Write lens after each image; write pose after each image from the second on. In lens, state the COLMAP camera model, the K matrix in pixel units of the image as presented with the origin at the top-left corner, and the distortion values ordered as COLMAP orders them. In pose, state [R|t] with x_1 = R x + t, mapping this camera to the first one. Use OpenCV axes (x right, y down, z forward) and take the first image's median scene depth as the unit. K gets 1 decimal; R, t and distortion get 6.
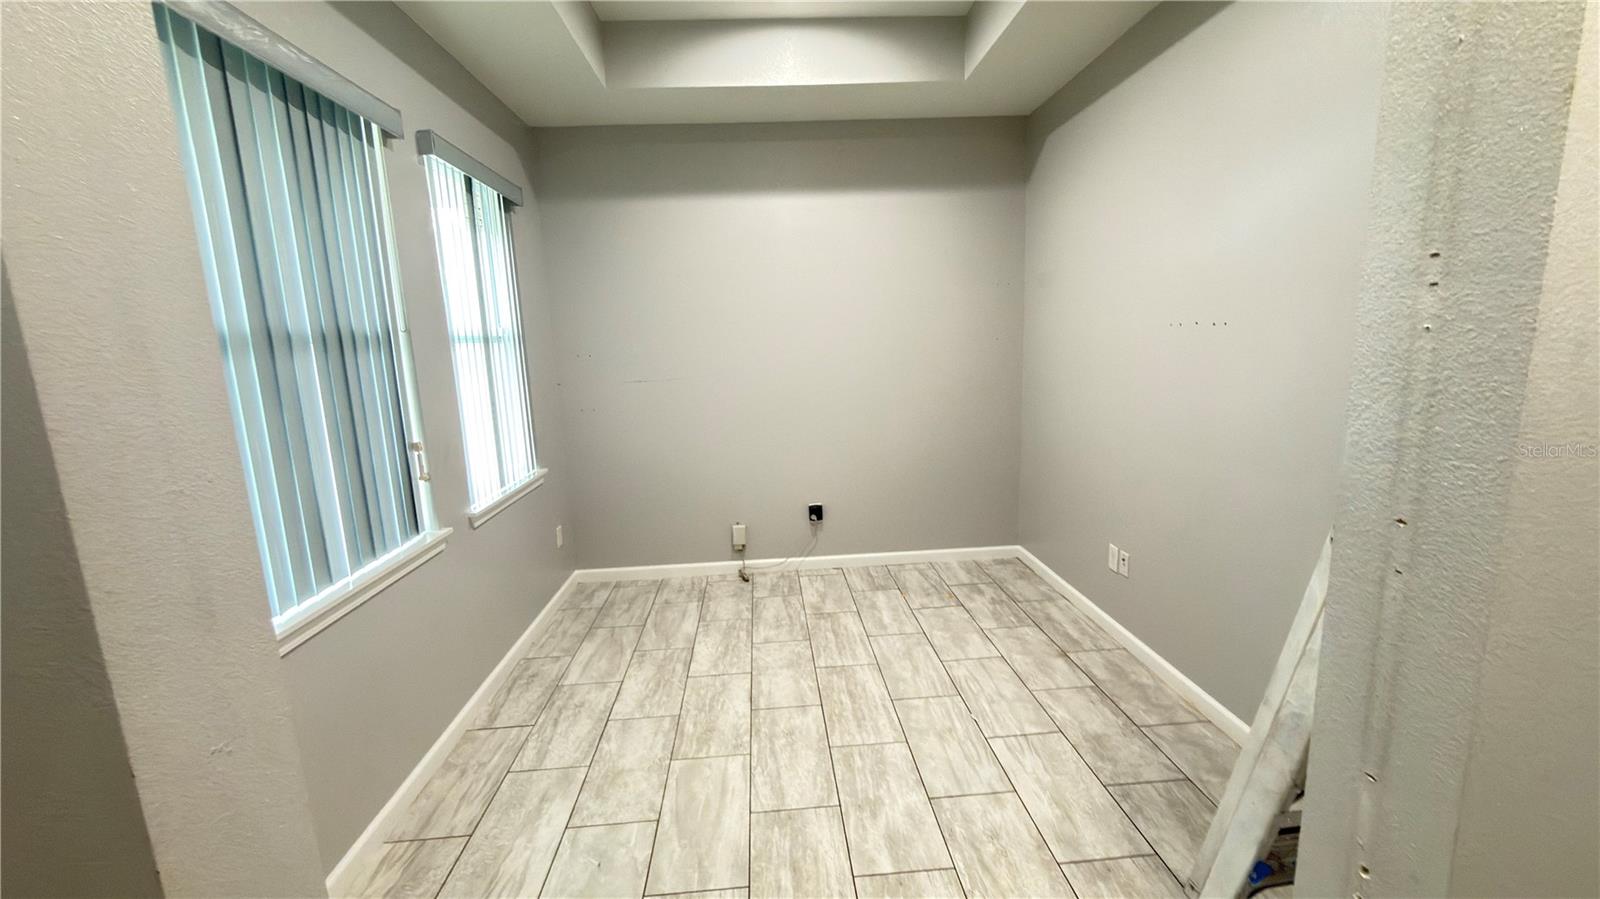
lens RADIAL K [[641.8, 0, 801.2], [0, 641.8, 448.5], [0, 0, 1]] dist [-0.001036, 0.000362]
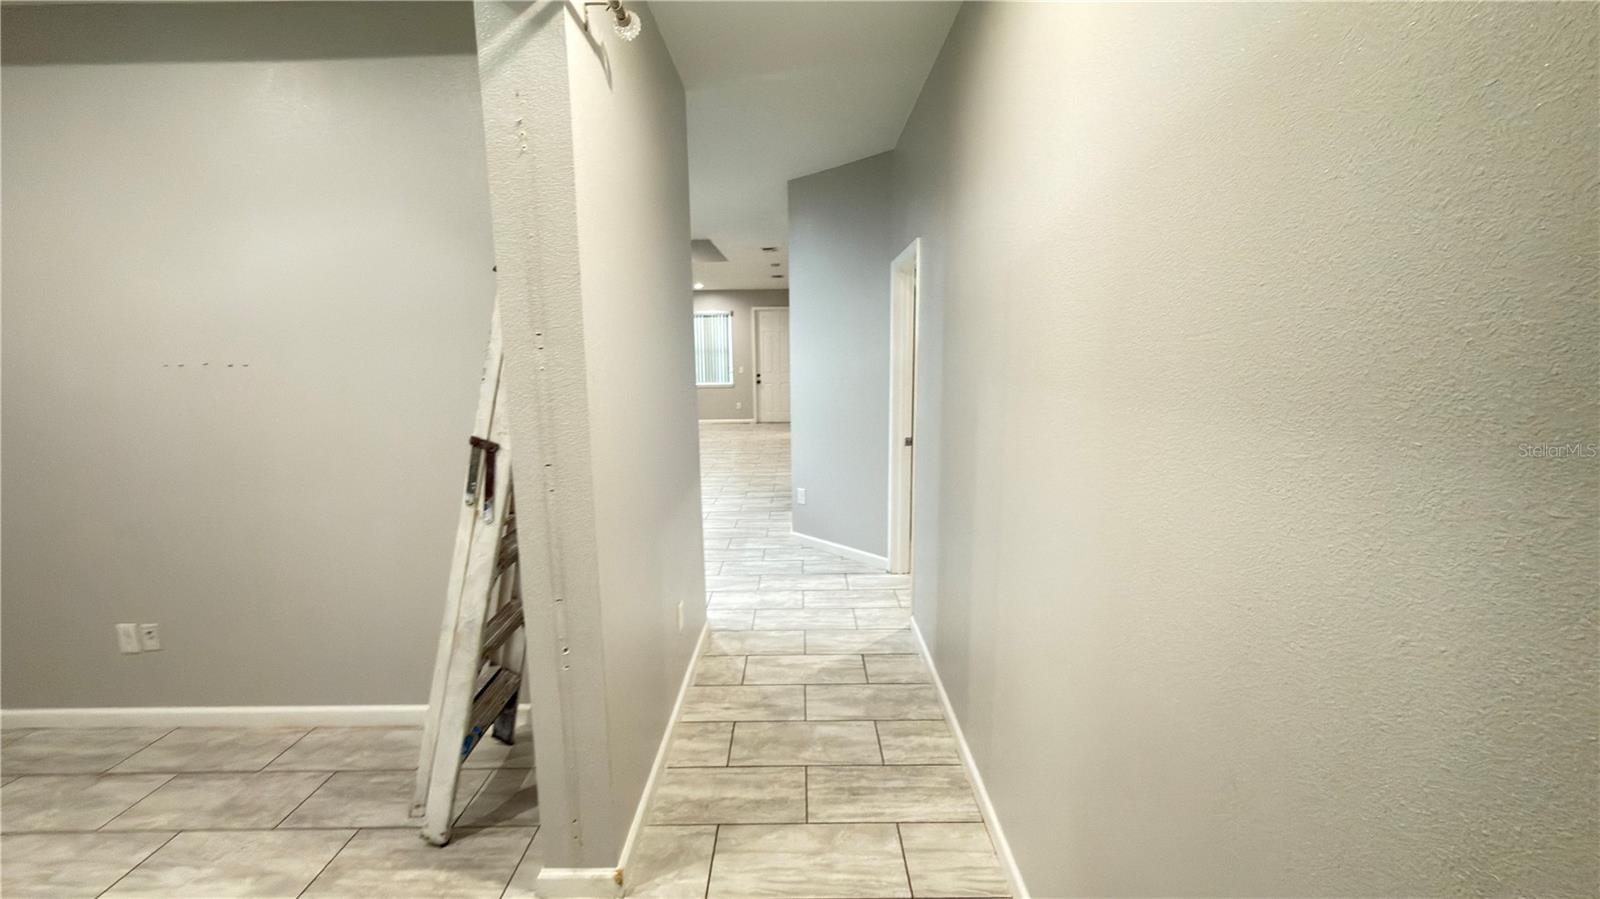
lens RADIAL K [[641.8, 0, 797.4], [0, 641.8, 451.1], [0, 0, 1]] dist [-0.001036, 0.000362]
pose [[0.072550, -0.120991, 0.989999, -0.339075], [0.182093, 0.977538, 0.106124, -0.000062], [-0.980601, 0.172572, 0.092952, 0.016543]]
